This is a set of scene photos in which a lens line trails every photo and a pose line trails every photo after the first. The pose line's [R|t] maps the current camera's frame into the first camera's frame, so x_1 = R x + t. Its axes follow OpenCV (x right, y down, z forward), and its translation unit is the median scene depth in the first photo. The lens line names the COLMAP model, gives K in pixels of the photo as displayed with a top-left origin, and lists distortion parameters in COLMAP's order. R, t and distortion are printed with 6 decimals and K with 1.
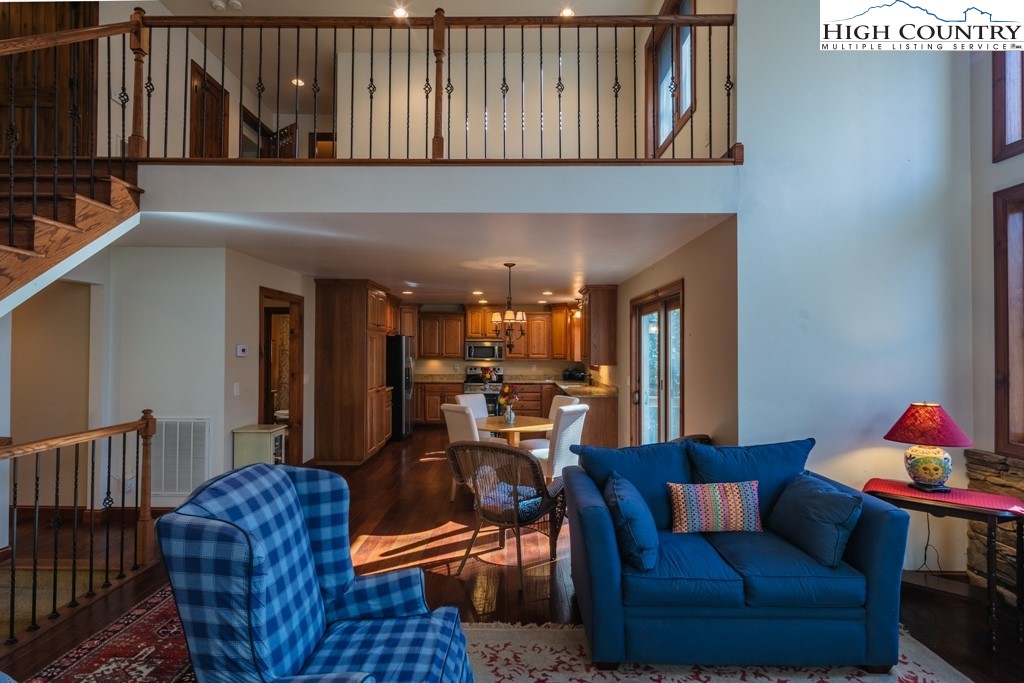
lens RADIAL K [[512.9, 0, 512.0], [0, 512.9, 341.5], [0, 0, 1]] dist [-0.001285, 0.000170]
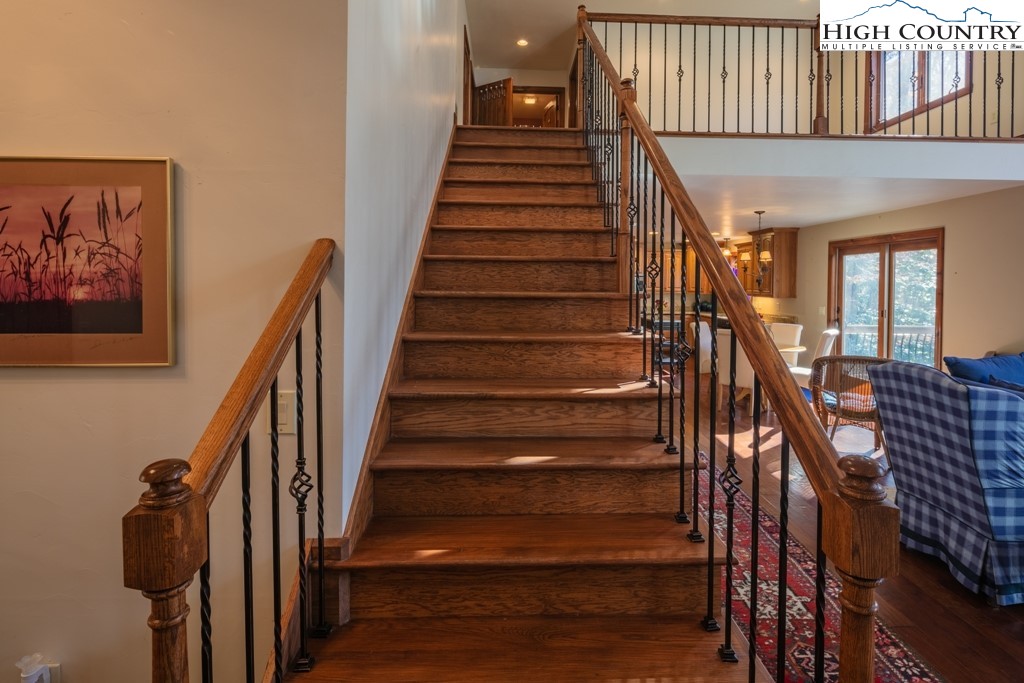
lens RADIAL K [[510.9, 0, 538.0], [0, 510.9, 288.3], [0, 0, 1]] dist [0.001938, -0.000253]
pose [[0.998411, 0.000516, 0.056354, -0.881547], [-0.001933, 0.999683, 0.025092, -0.004513], [-0.056323, -0.025161, 0.998095, -0.223785]]
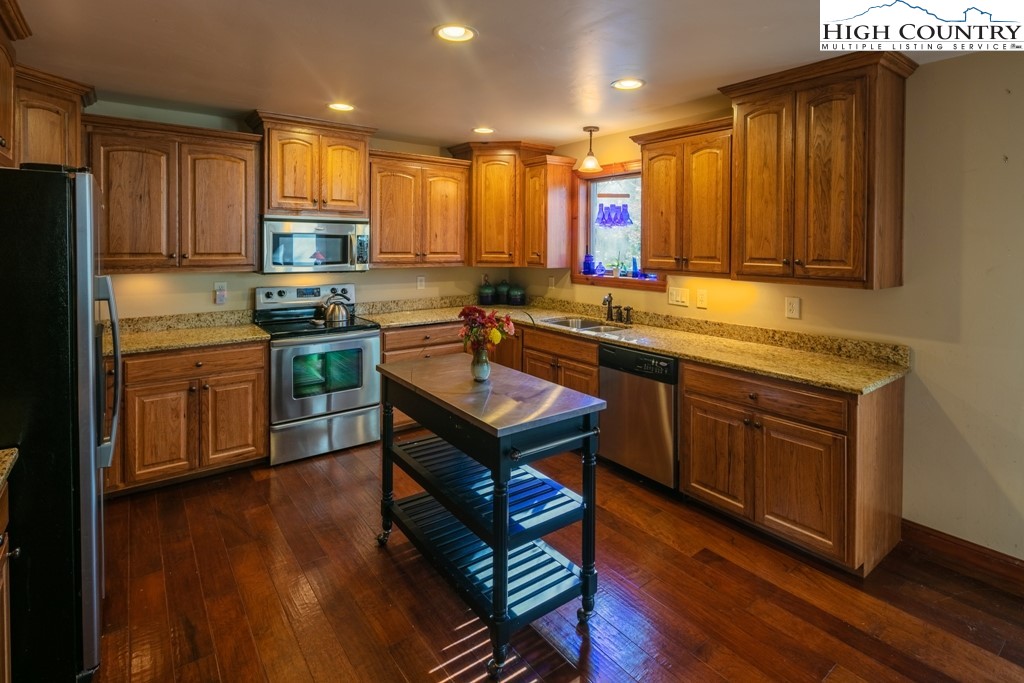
lens RADIAL K [[508.0, 0, 532.6], [0, 508.0, 249.3], [0, 0, 1]] dist [0.000733, -0.001538]
pose [[0.787449, -0.006895, 0.616341, -0.465902], [-0.010135, 0.999657, 0.024131, 0.028790], [-0.616296, -0.025248, 0.787109, 1.763333]]
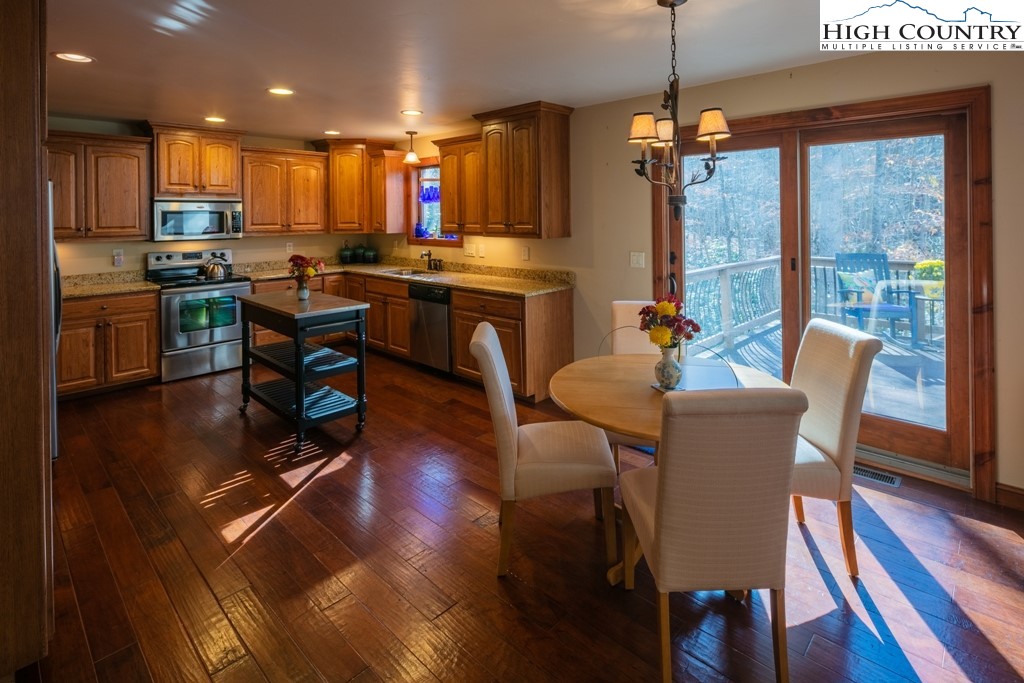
lens RADIAL K [[508.2, 0, 534.4], [0, 508.2, 214.5], [0, 0, 1]] dist [-0.001874, -0.001671]
pose [[0.677353, -0.013461, 0.735535, -0.572506], [0.004431, 0.999889, 0.014219, 0.020541], [-0.735644, -0.006372, 0.677338, 1.226175]]
